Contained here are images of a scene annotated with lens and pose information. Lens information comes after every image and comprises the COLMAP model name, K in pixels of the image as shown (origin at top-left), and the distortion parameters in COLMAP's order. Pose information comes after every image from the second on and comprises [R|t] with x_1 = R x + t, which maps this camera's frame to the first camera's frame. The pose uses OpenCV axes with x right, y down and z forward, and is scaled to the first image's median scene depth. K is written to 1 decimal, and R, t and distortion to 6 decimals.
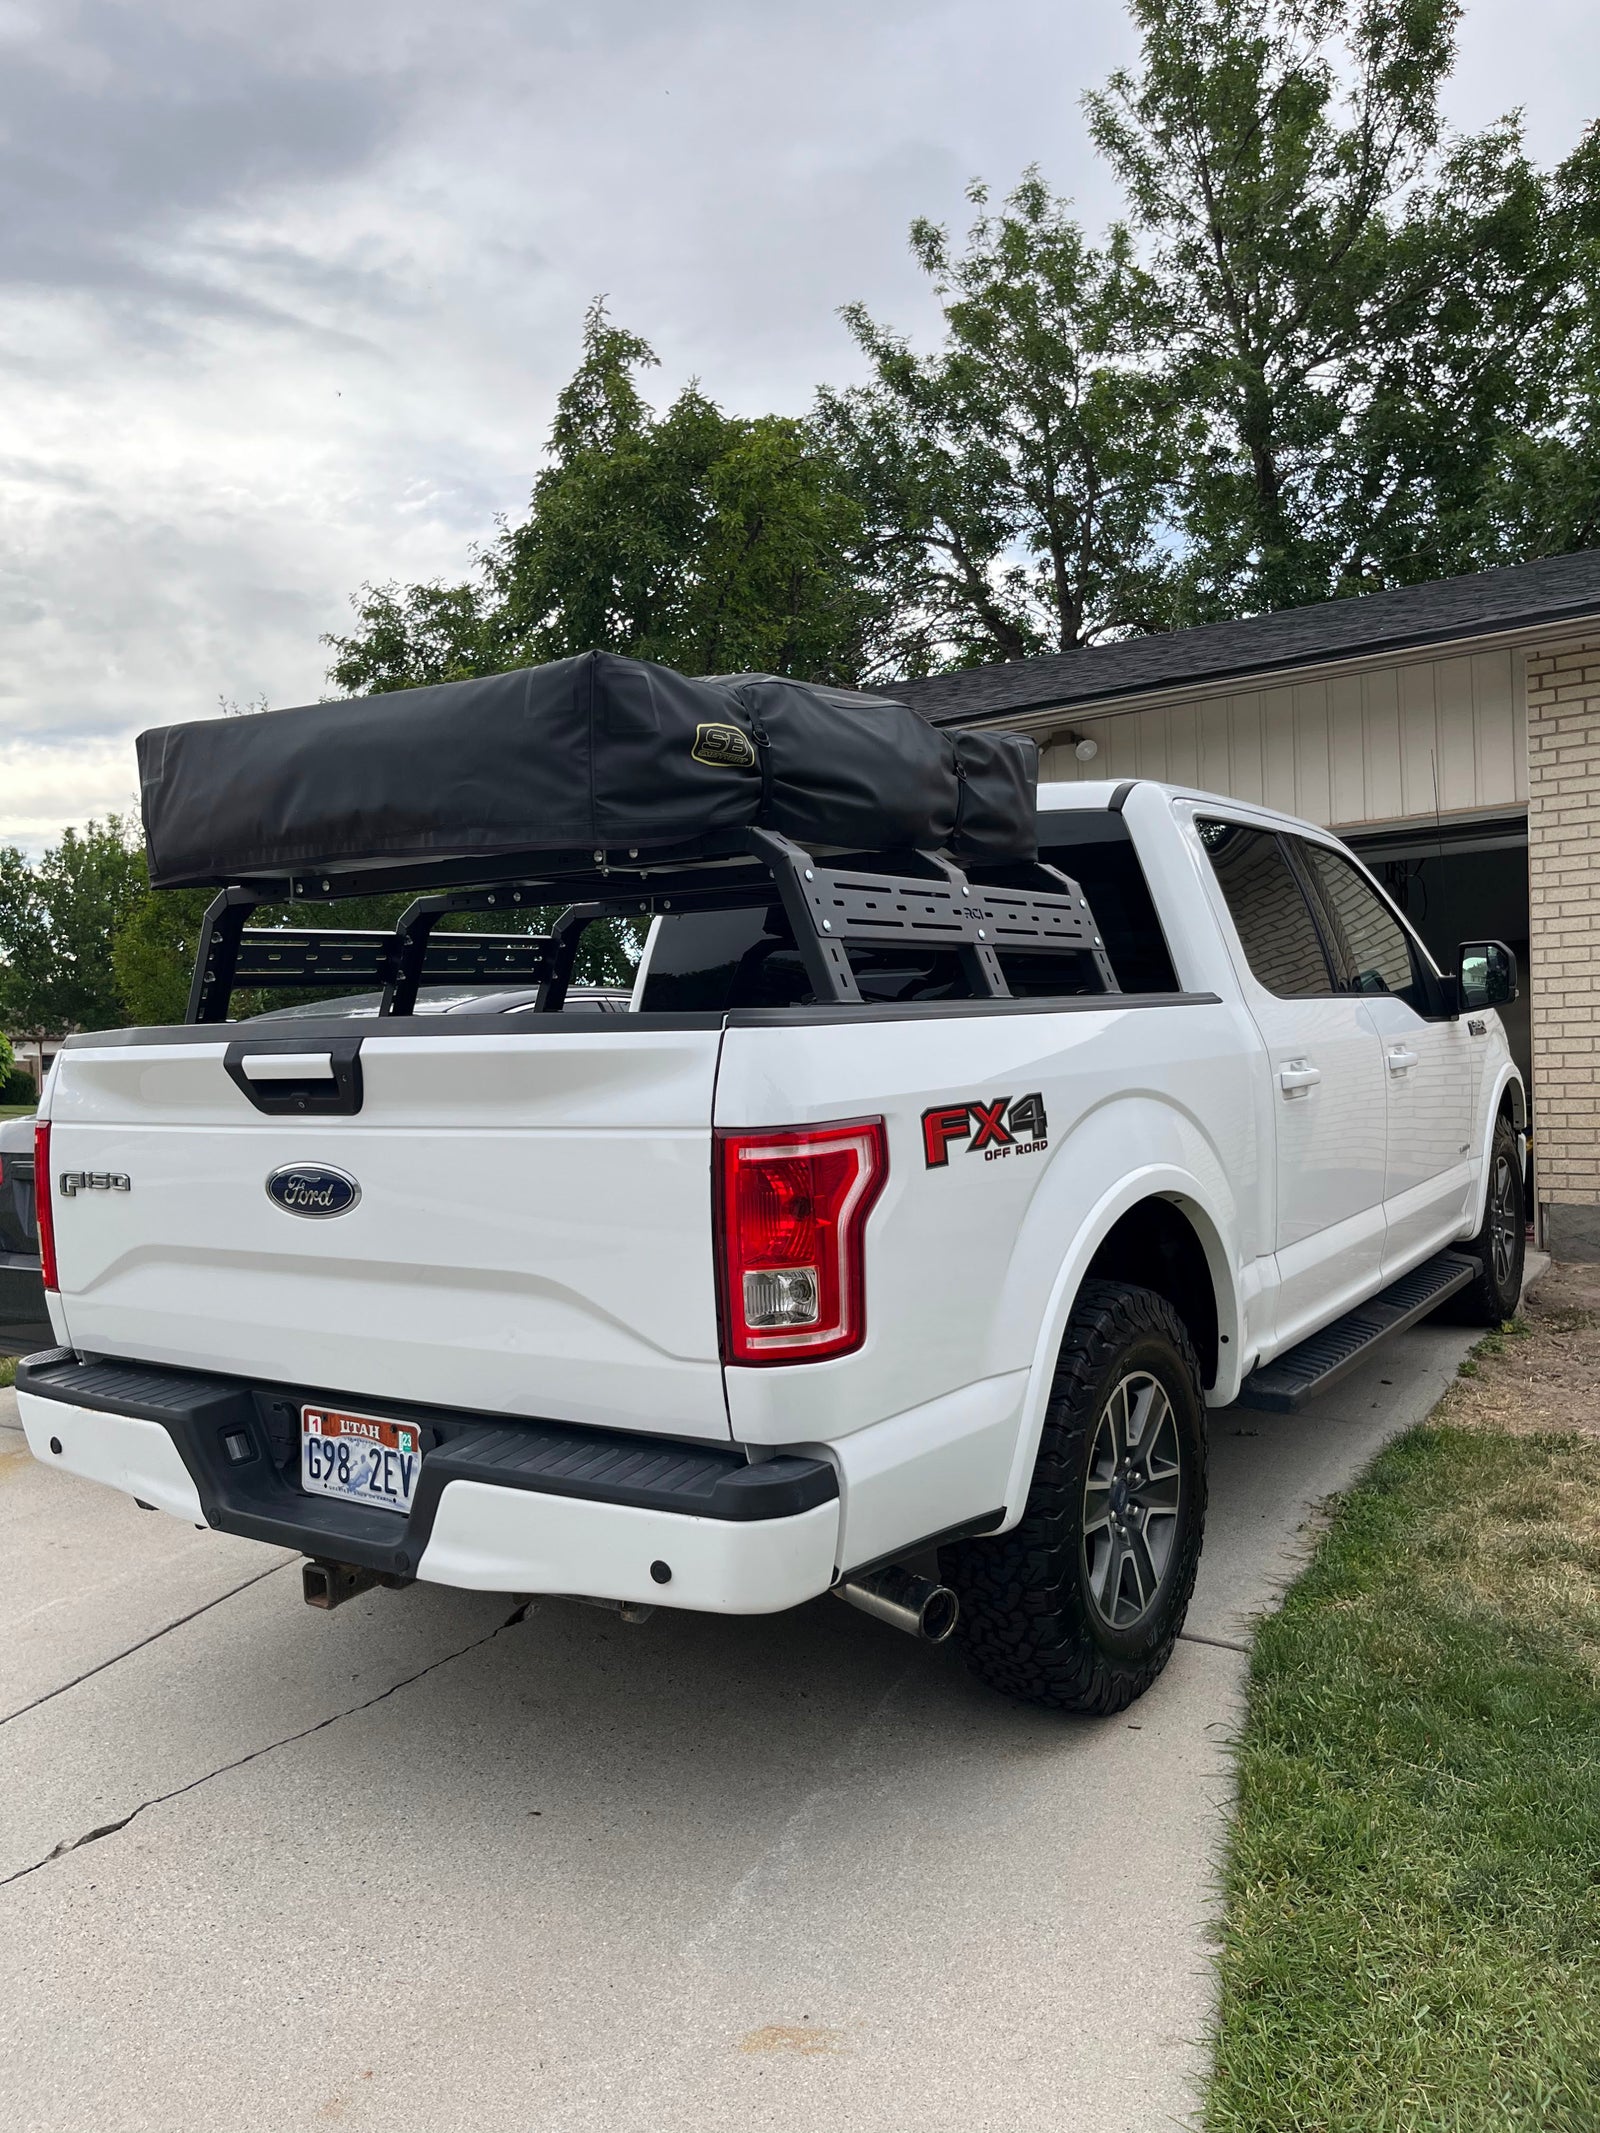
lens RADIAL K [[1553.0, 0, 800.0], [0, 1553.0, 1066.5], [0, 0, 1]] dist [0.060059, -0.085042]
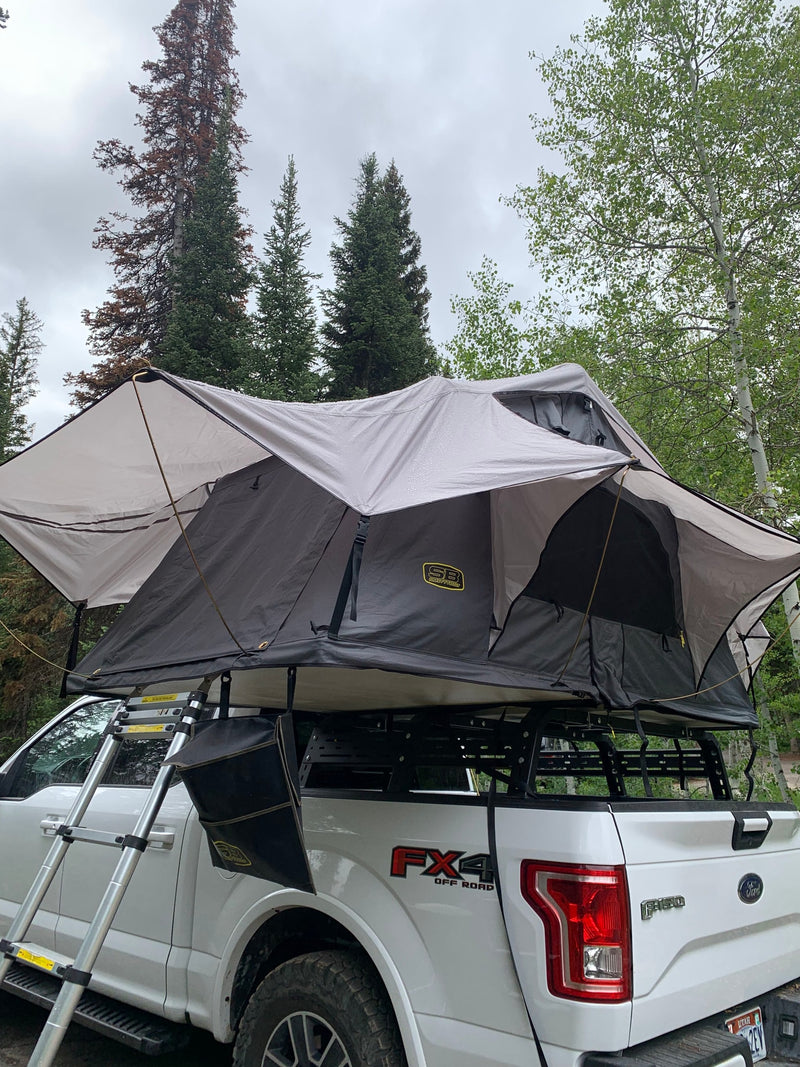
lens RADIAL K [[763.3, 0, 400.0], [0, 763.3, 533.5], [0, 0, 1]] dist [0.026811, -0.029849]
pose [[-0.066818, -0.274300, -0.959320, 0.834119], [-0.057525, 0.960928, -0.270754, -0.069006], [0.996106, 0.037094, -0.079986, 0.744926]]
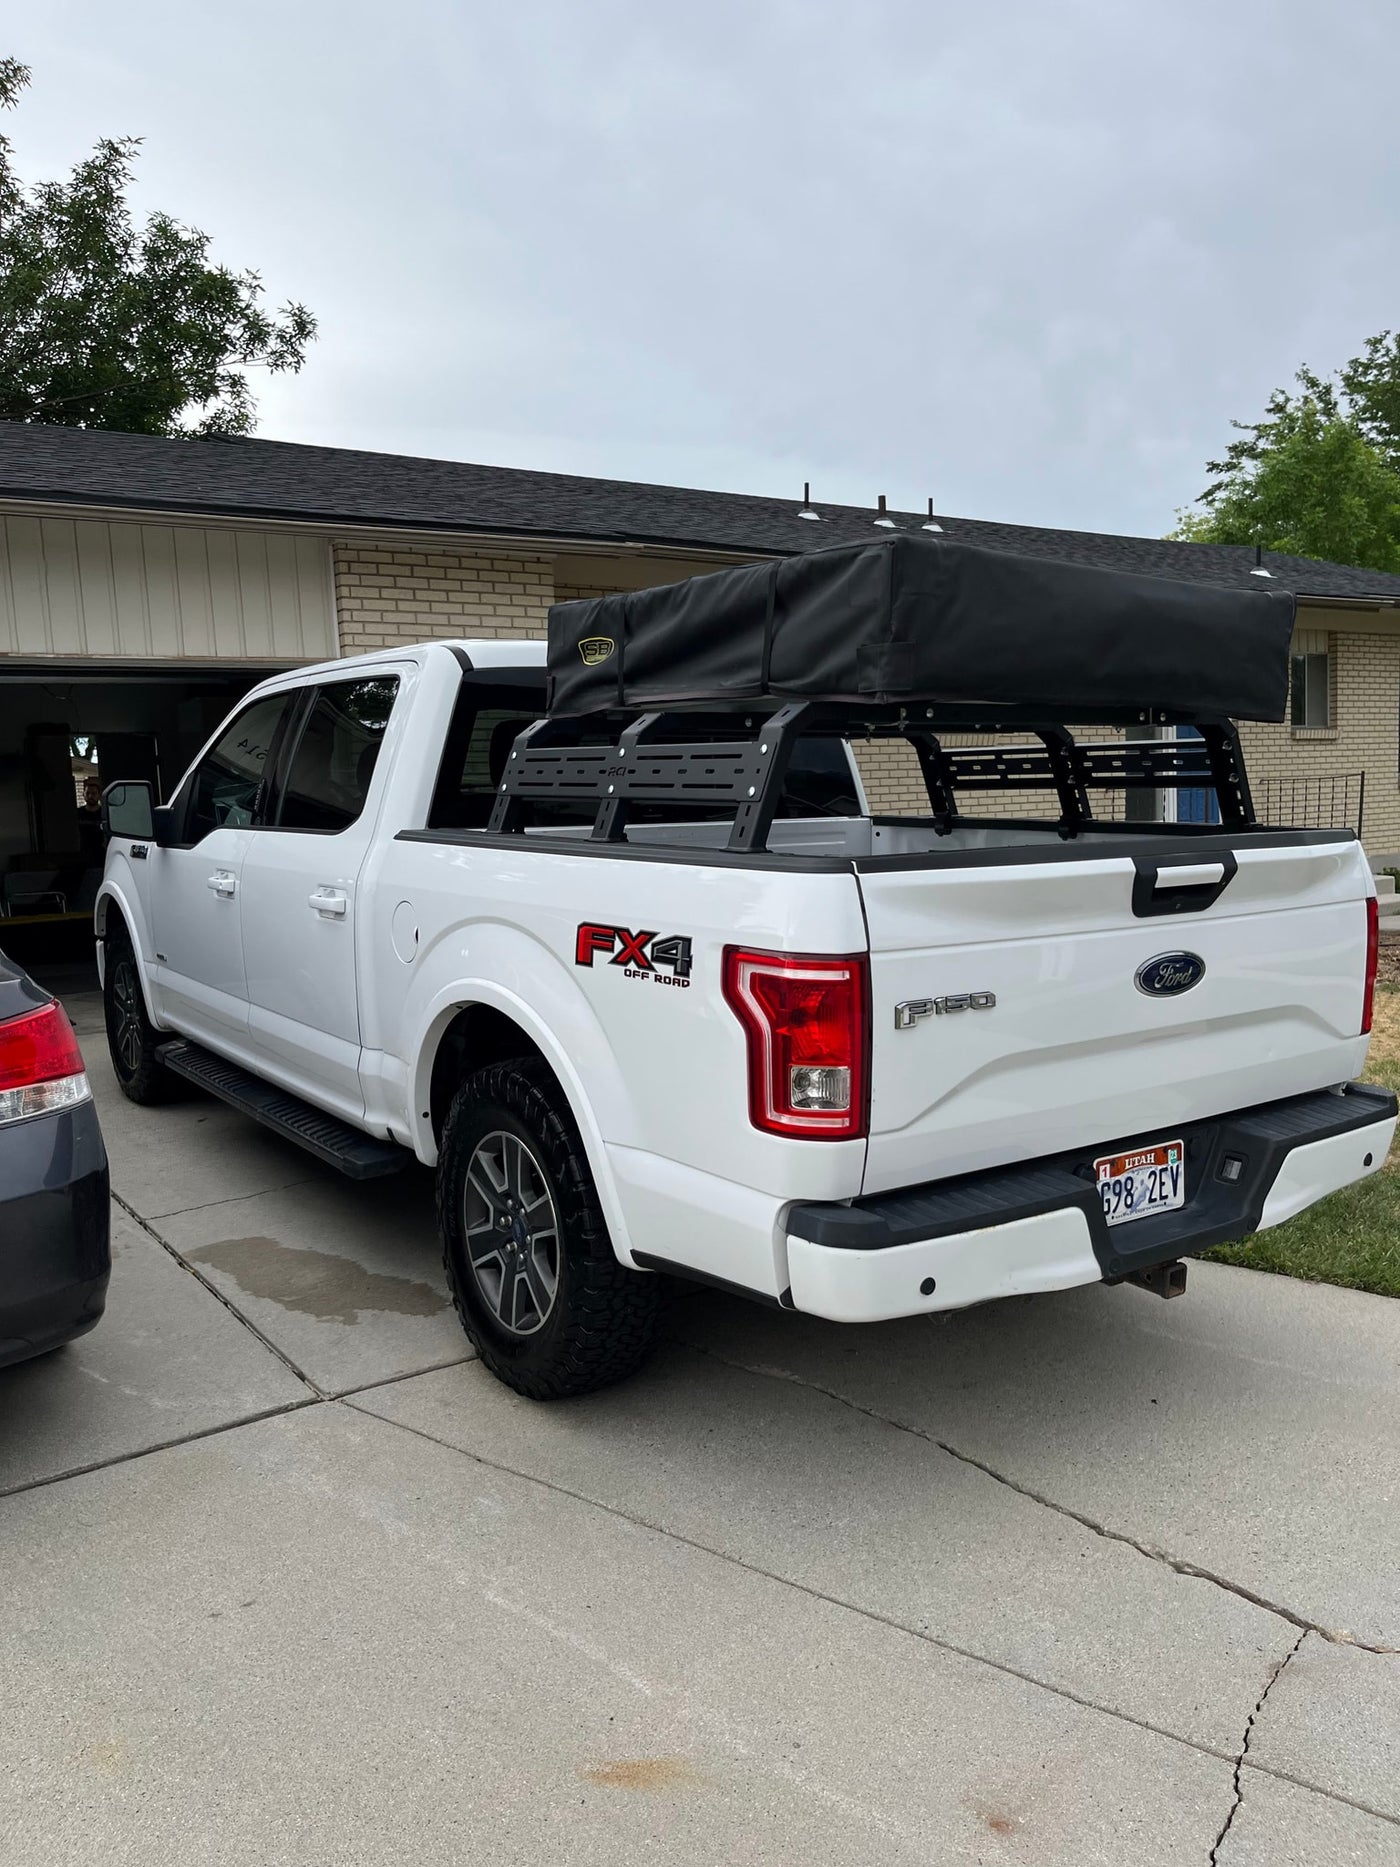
lens RADIAL K [[1335.6, 0, 700.0], [0, 1335.6, 933.5], [0, 0, 1]] dist [0.026811, -0.029849]
pose [[-0.265594, 0.153513, -0.951785, 0.819018], [-0.010960, 0.986697, 0.162202, -0.107936], [0.964023, 0.053512, -0.260378, 0.978665]]
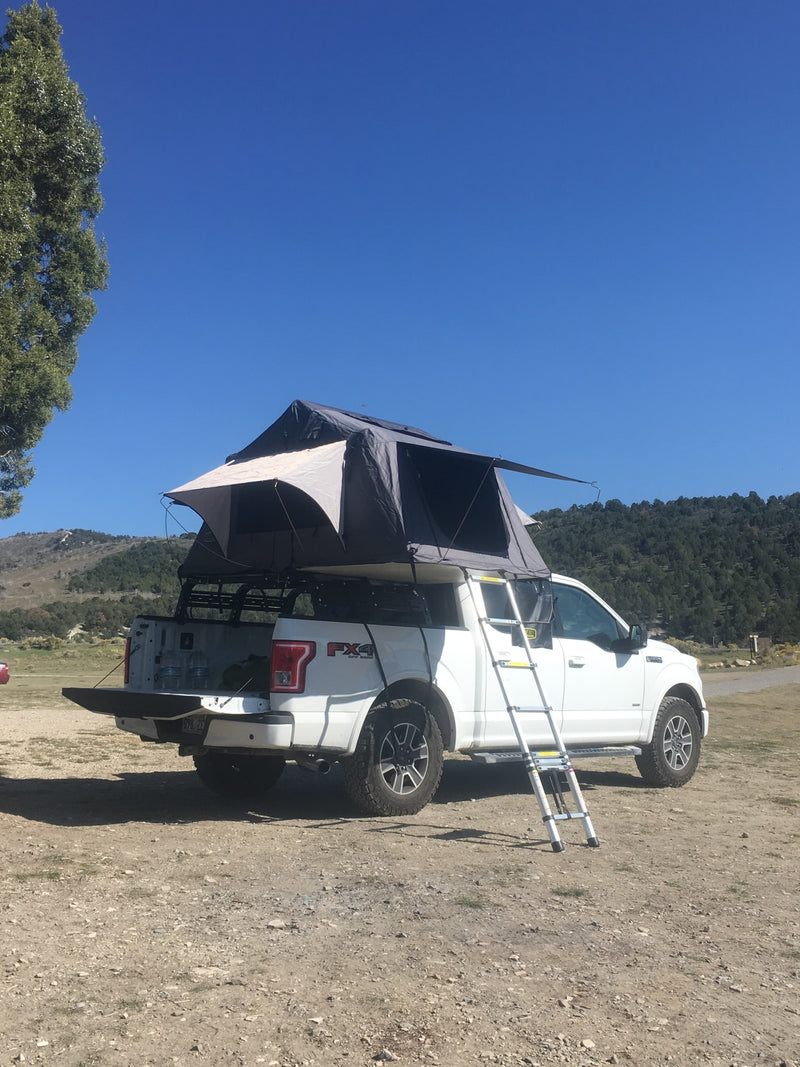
lens RADIAL K [[1062.0, 0, 400.0], [0, 1062.0, 533.5], [0, 0, 1]] dist [0.102886, -0.294437]
pose [[0.981905, 0.051735, -0.182171, 0.543011], [-0.079345, 0.985845, -0.147697, 0.102799], [0.171952, 0.159479, 0.972111, -1.268593]]
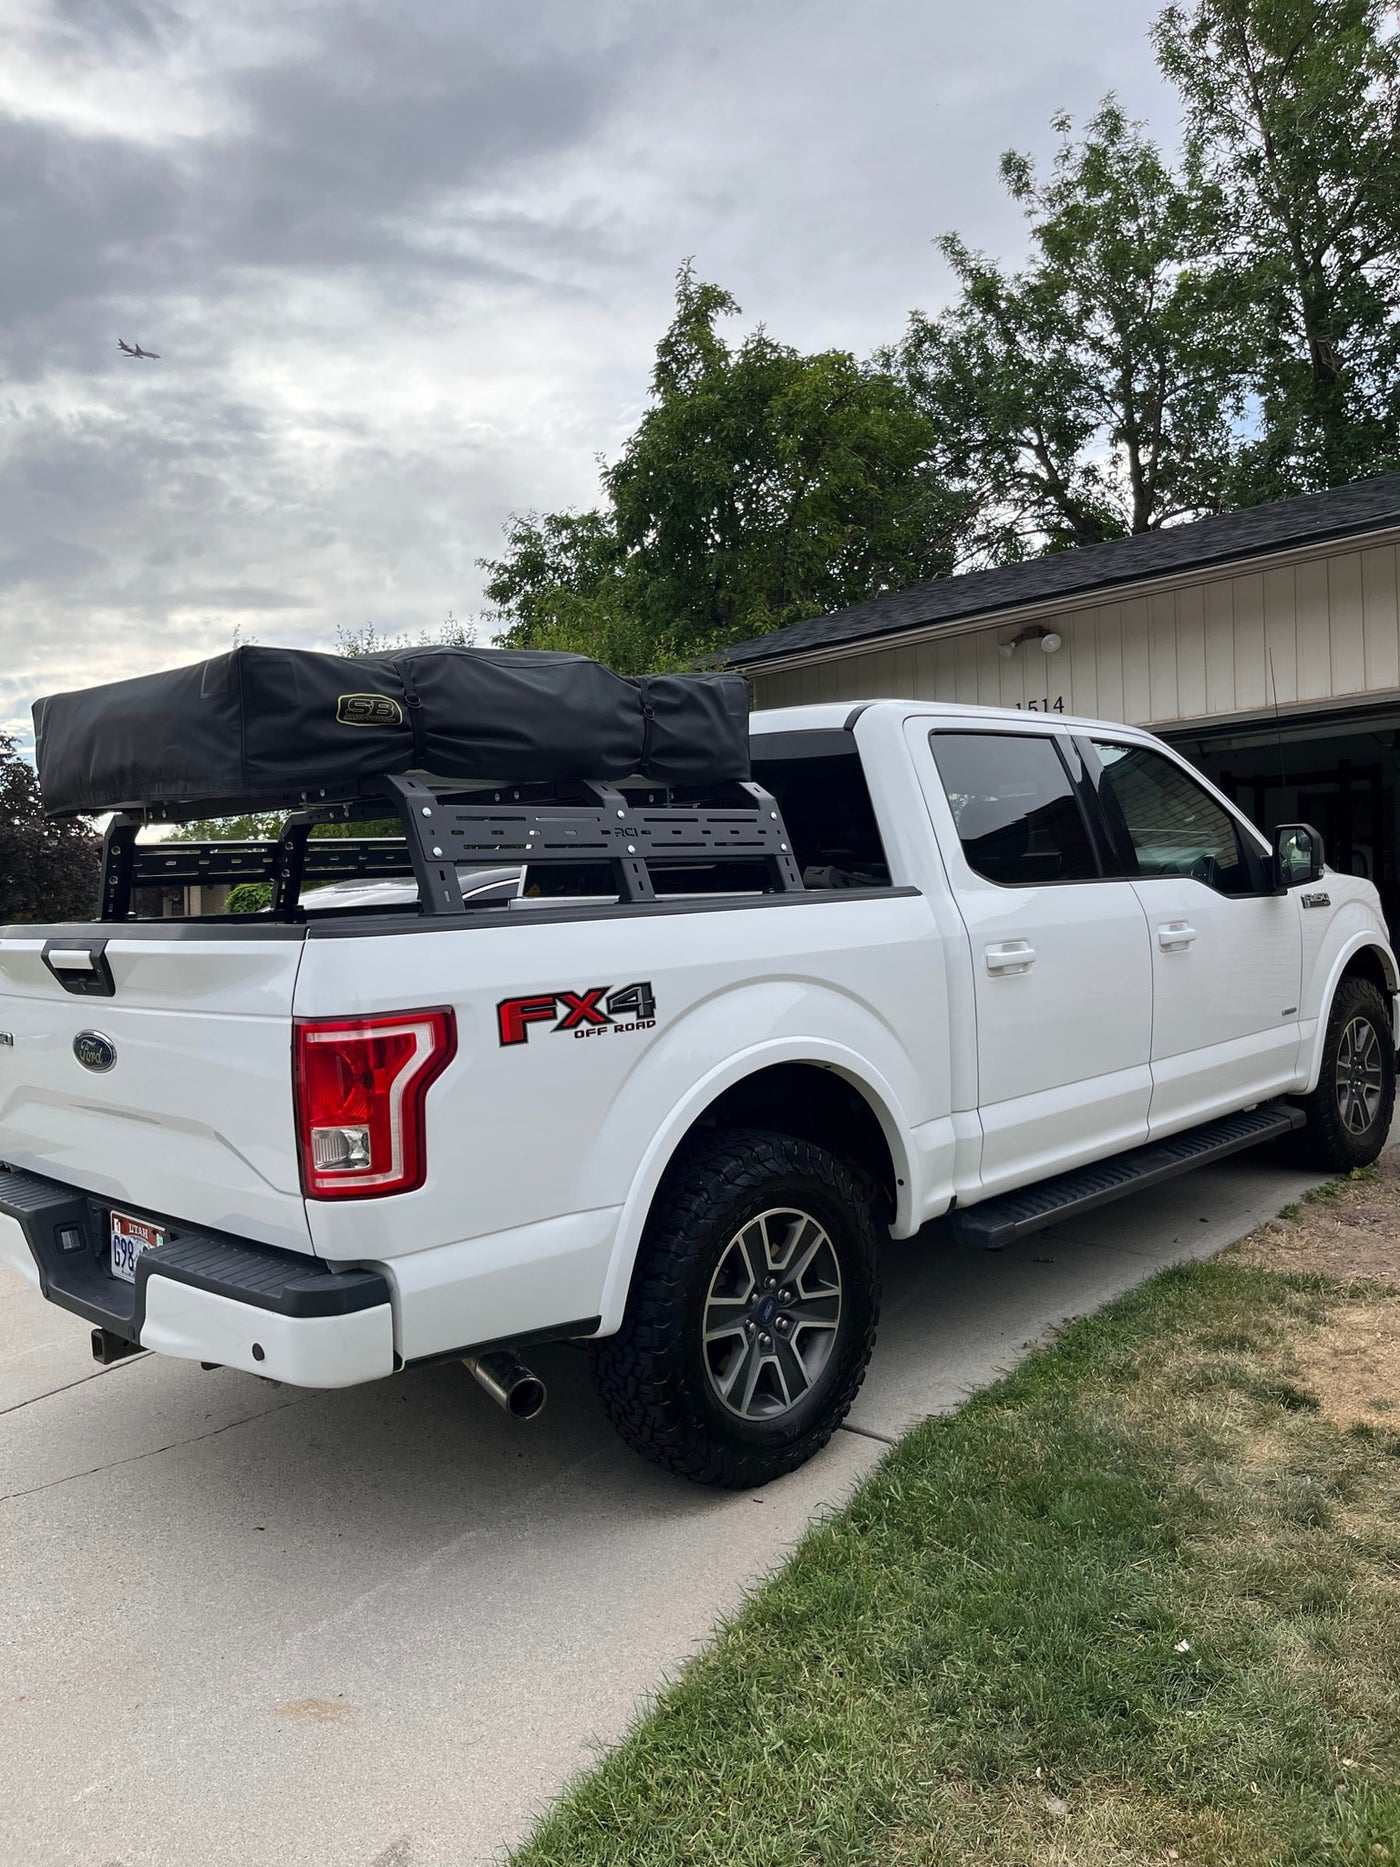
lens RADIAL K [[1359.3, 0, 700.0], [0, 1359.3, 933.5], [0, 0, 1]] dist [0.060059, -0.085042]
pose [[0.981746, 0.003028, -0.190175, 0.311296], [0.000461, 0.999832, 0.018301, -0.031748], [0.190198, -0.018054, 0.981580, -0.036196]]
